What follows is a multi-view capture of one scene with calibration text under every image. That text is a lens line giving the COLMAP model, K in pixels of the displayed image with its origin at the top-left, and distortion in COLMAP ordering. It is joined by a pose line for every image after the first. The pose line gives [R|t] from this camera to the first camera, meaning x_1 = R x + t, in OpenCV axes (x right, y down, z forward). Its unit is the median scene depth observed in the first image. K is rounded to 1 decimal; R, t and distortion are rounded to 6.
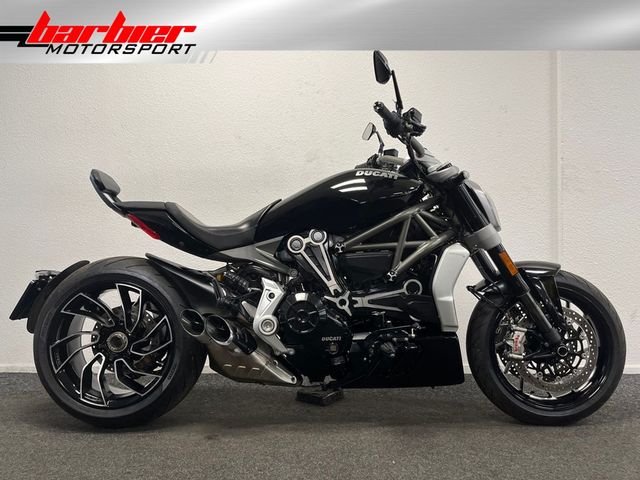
lens RADIAL K [[485.3, 0, 319.4], [0, 485.3, 244.5], [0, 0, 1]] dist [0.052316, -0.031281]
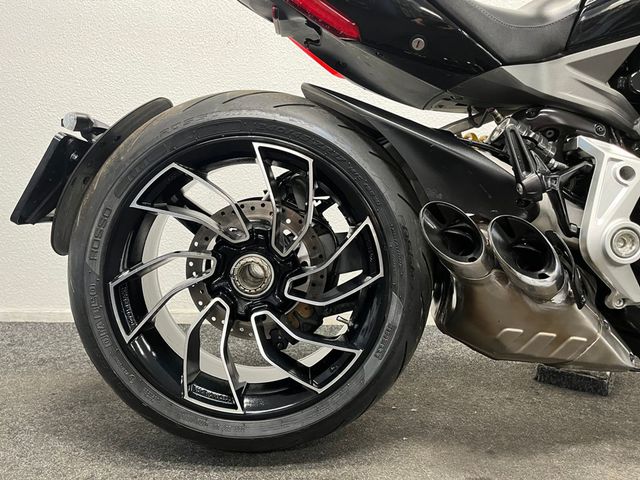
lens RADIAL K [[485.3, 0, 317.9], [0, 485.3, 237.1], [0, 0, 1]] dist [0.052316, -0.031281]
pose [[0.999494, 0.008083, 0.030764, -0.369445], [-0.011917, 0.991888, 0.126555, 0.106320], [-0.029492, -0.126857, 0.991482, 0.556163]]
